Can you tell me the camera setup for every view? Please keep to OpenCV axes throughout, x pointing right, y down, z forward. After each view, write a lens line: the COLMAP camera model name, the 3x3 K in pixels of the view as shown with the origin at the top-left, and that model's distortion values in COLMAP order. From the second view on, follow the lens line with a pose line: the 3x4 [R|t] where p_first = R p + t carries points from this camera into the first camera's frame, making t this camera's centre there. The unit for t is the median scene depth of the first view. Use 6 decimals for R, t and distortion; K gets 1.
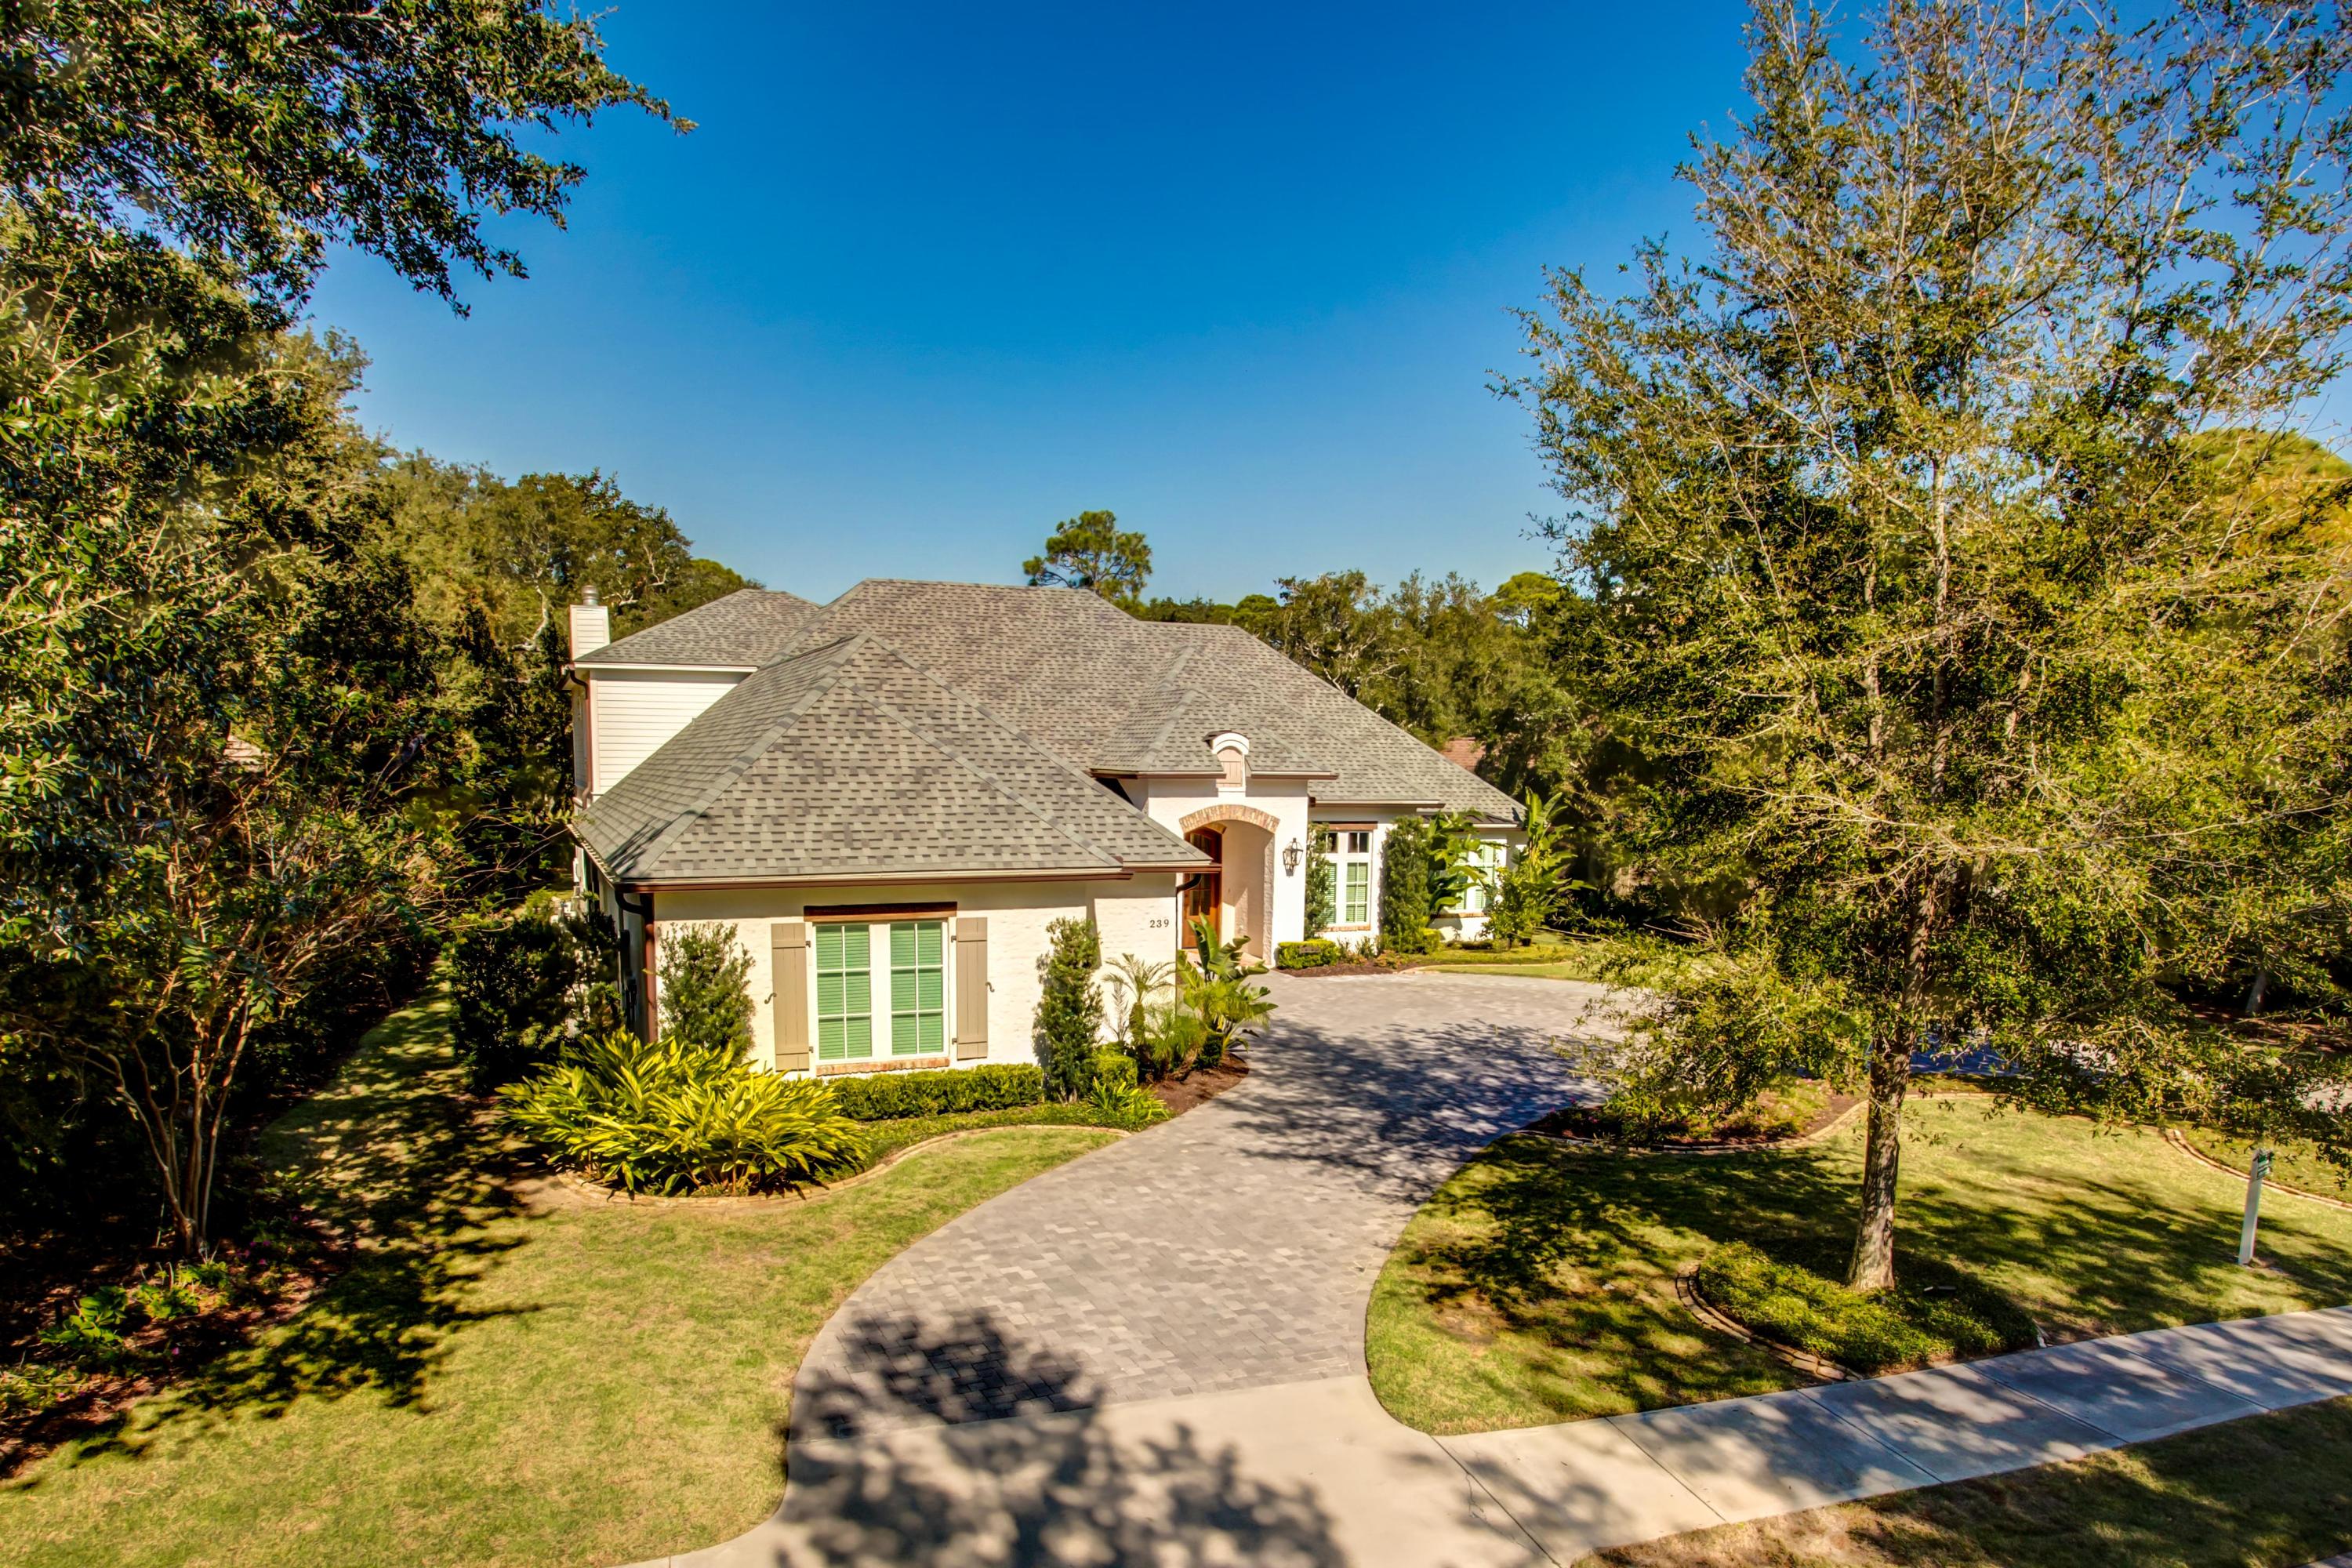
lens RADIAL K [[1133.8, 0, 1186.6], [0, 1133.8, 783.7], [0, 0, 1]] dist [-0.061646, 0.018913]
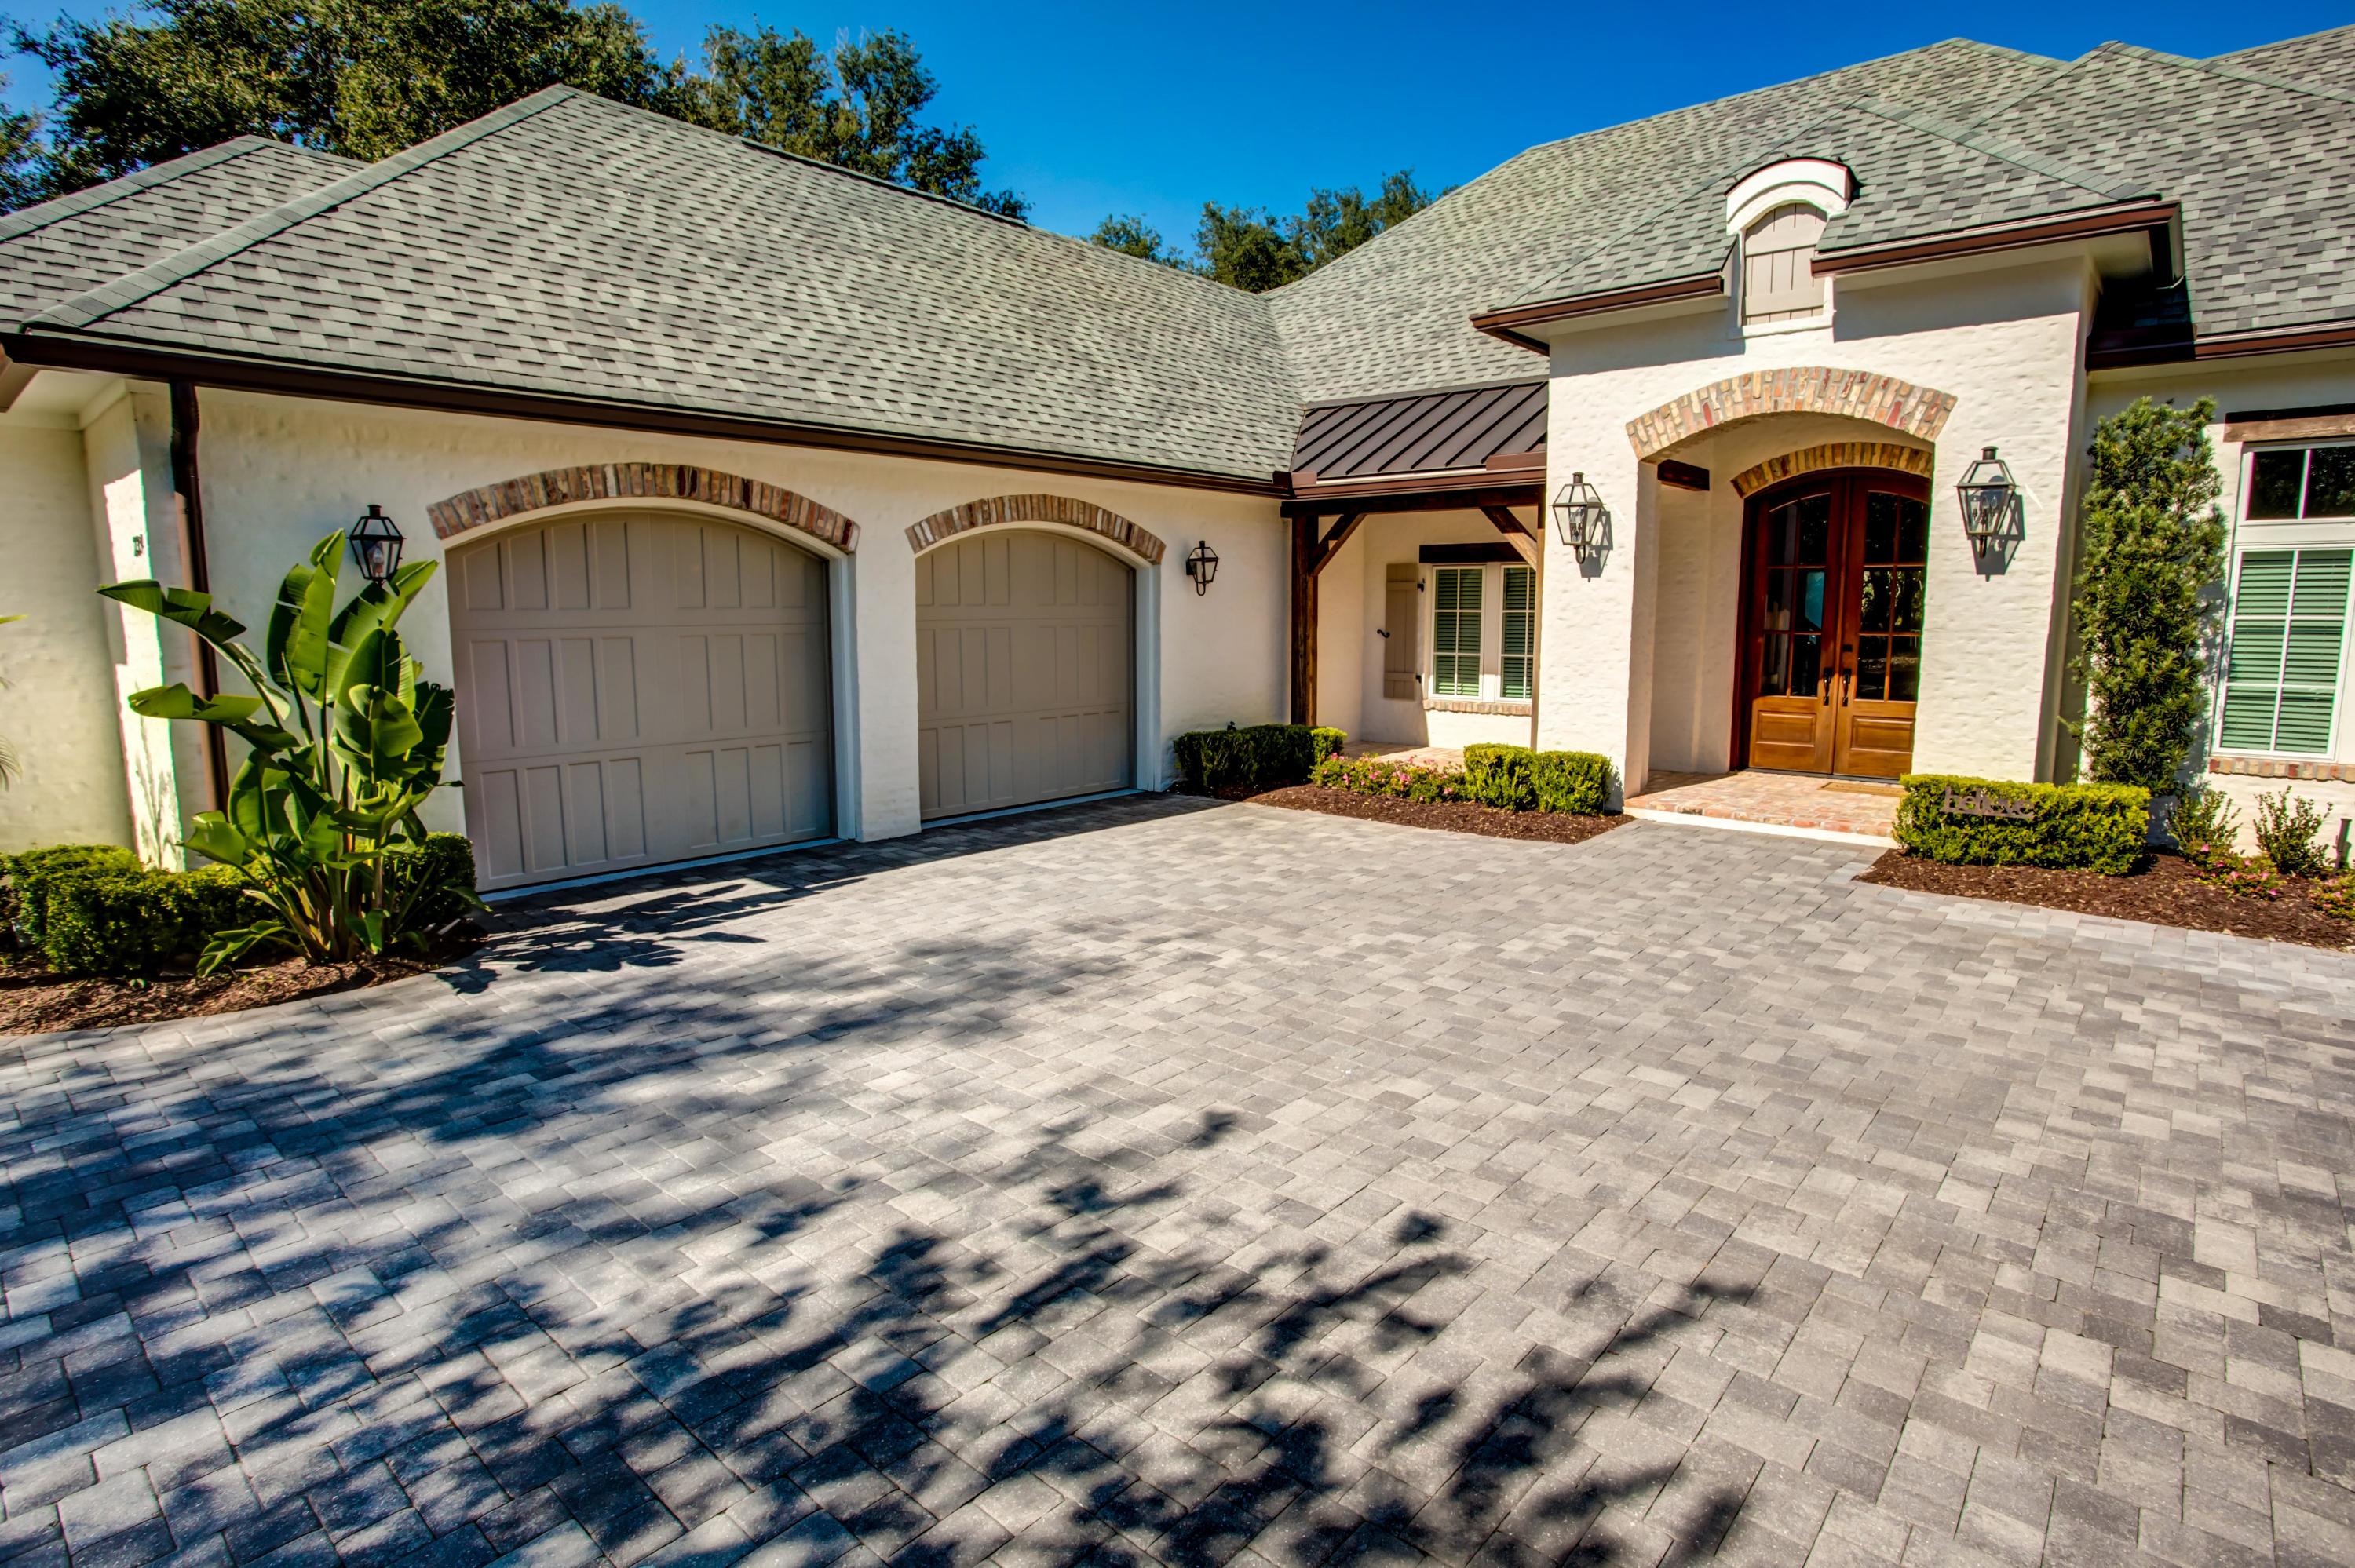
lens RADIAL K [[1197.7, 0, 1188.9], [0, 1197.7, 772.9], [0, 0, 1]] dist [-0.058278, 0.023833]
pose [[0.579672, 0.111485, -0.807187, 0.233685], [0.014801, 0.988992, 0.147224, 0.084143], [0.814715, -0.097289, 0.571641, 0.625259]]
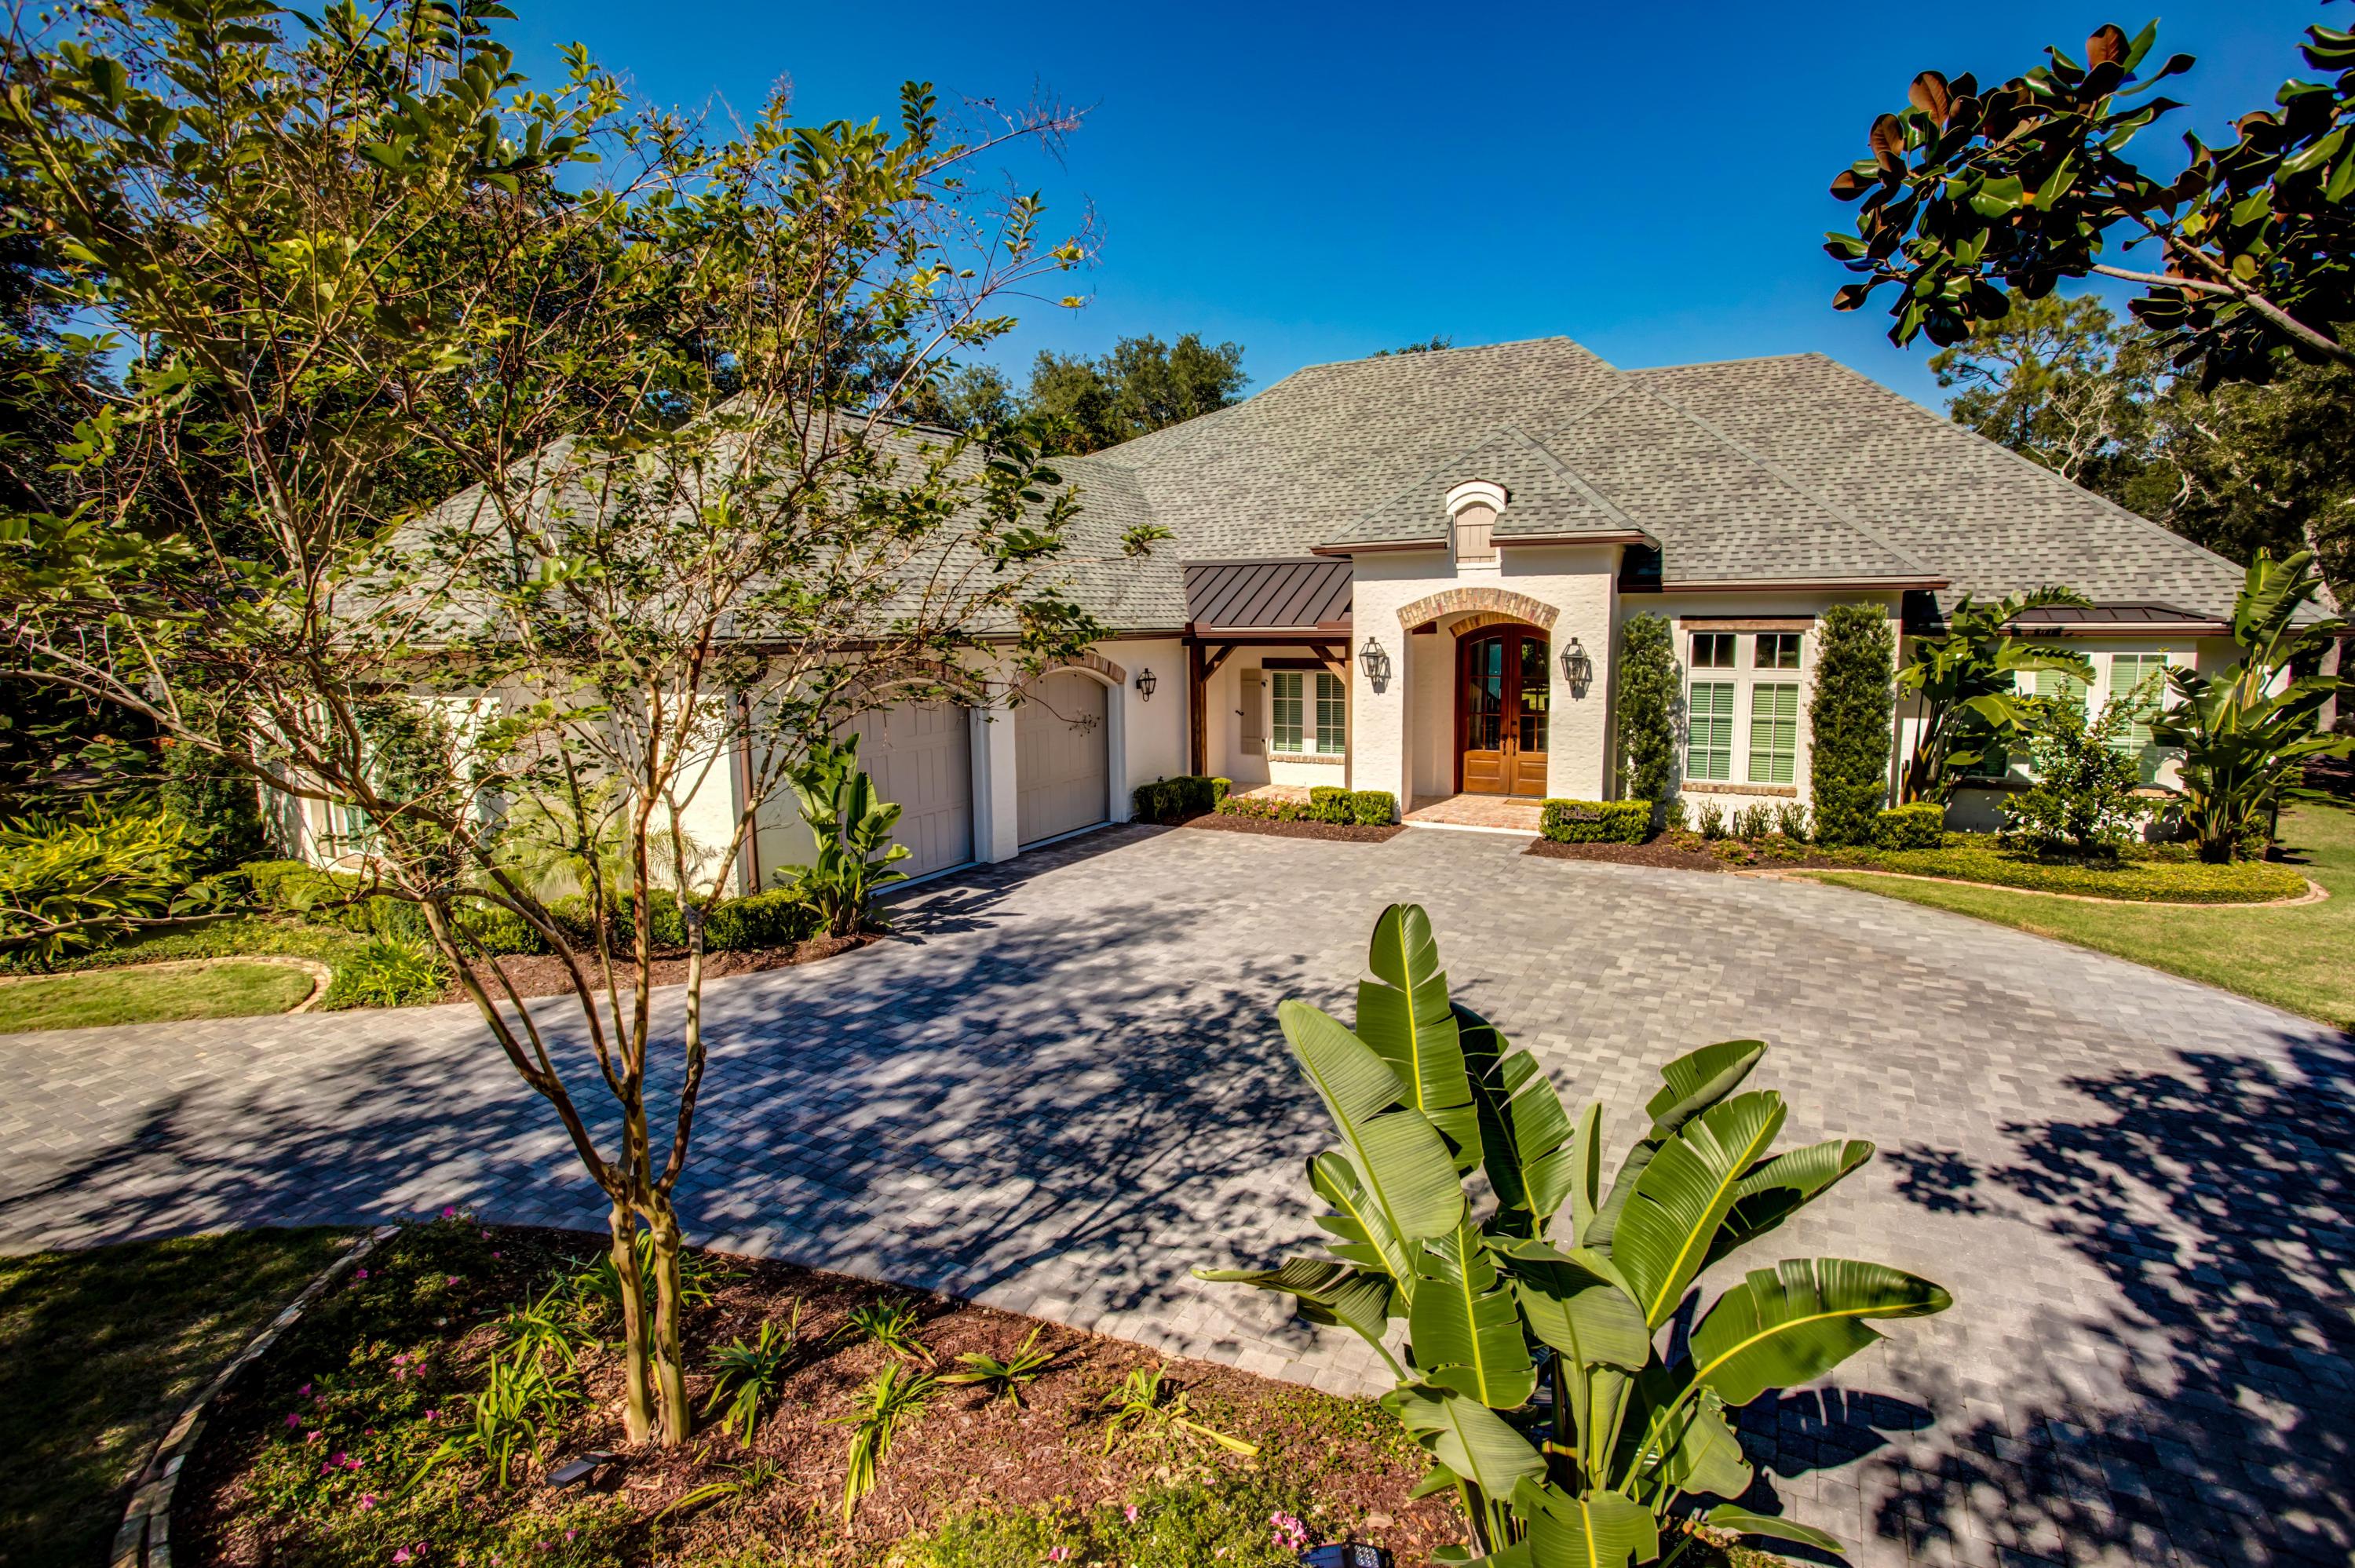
lens RADIAL K [[1135.1, 0, 1188.2], [0, 1135.1, 783.7], [0, 0, 1]] dist [-0.061646, 0.018913]
pose [[0.745823, 0.085369, -0.660651, 0.352477], [0.023025, 0.987858, 0.153644, 0.025797], [0.665746, -0.129803, 0.734801, 0.383042]]
